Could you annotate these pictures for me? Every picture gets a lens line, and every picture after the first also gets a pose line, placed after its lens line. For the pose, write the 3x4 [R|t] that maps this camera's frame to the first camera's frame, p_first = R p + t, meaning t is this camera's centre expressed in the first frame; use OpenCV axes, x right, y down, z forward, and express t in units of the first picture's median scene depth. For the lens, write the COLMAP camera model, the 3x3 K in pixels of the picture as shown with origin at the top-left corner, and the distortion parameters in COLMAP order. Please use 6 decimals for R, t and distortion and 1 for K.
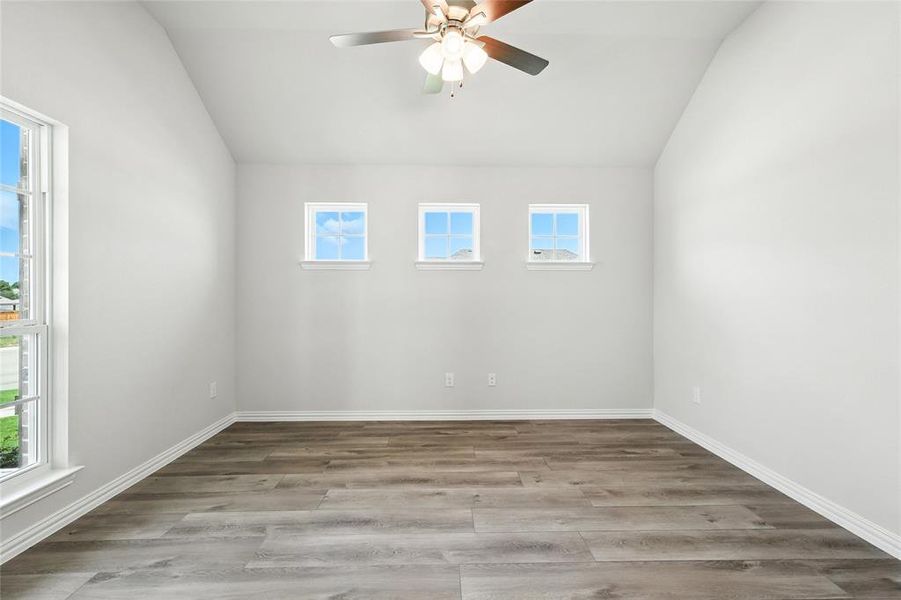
lens RADIAL K [[395.3, 0, 452.1], [0, 395.3, 294.4], [0, 0, 1]] dist [0.002817, 0.000185]
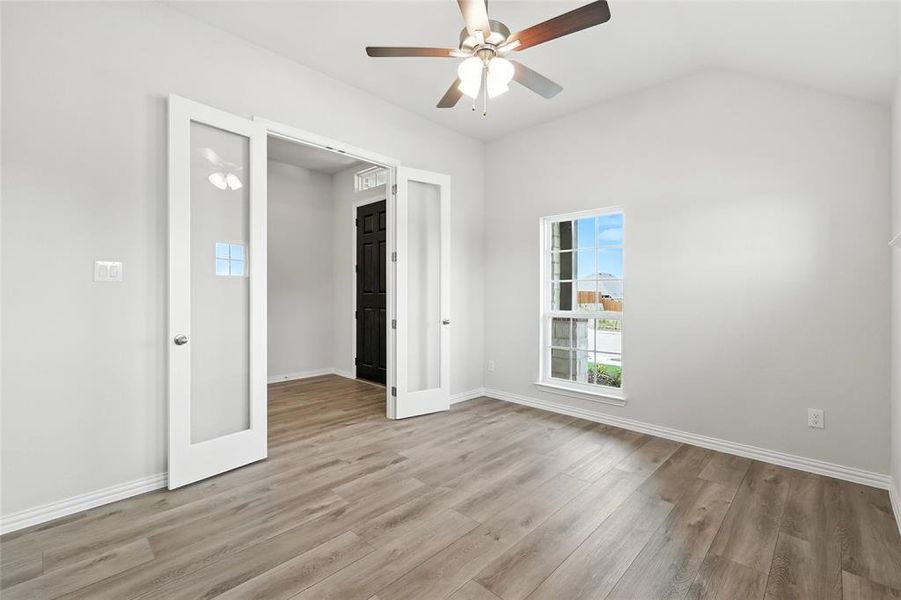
lens RADIAL K [[396.3, 0, 450.8], [0, 396.3, 296.8], [0, 0, 1]] dist [0.003715, 0.000355]
pose [[-0.717322, 0.002953, -0.696736, 0.616838], [0.001933, 0.999996, 0.002248, -0.013191], [0.696739, 0.000266, -0.717324, 1.305667]]
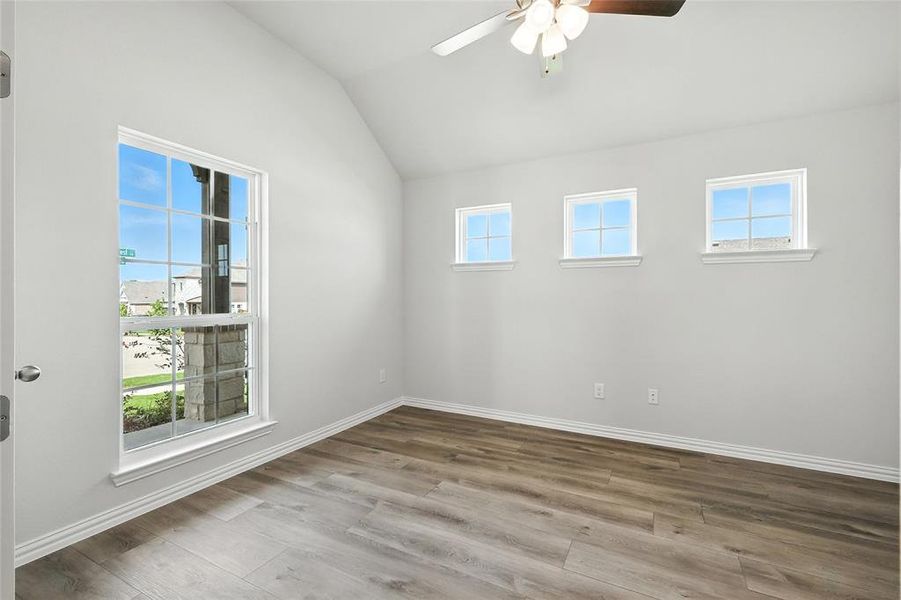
lens RADIAL K [[395.3, 0, 452.1], [0, 395.3, 294.4], [0, 0, 1]] dist [0.002817, 0.000185]
pose [[0.871054, -0.001691, -0.491184, 0.196486], [0.001569, 0.999999, -0.000661, 0.000069], [0.491184, -0.000195, 0.871056, 0.087560]]
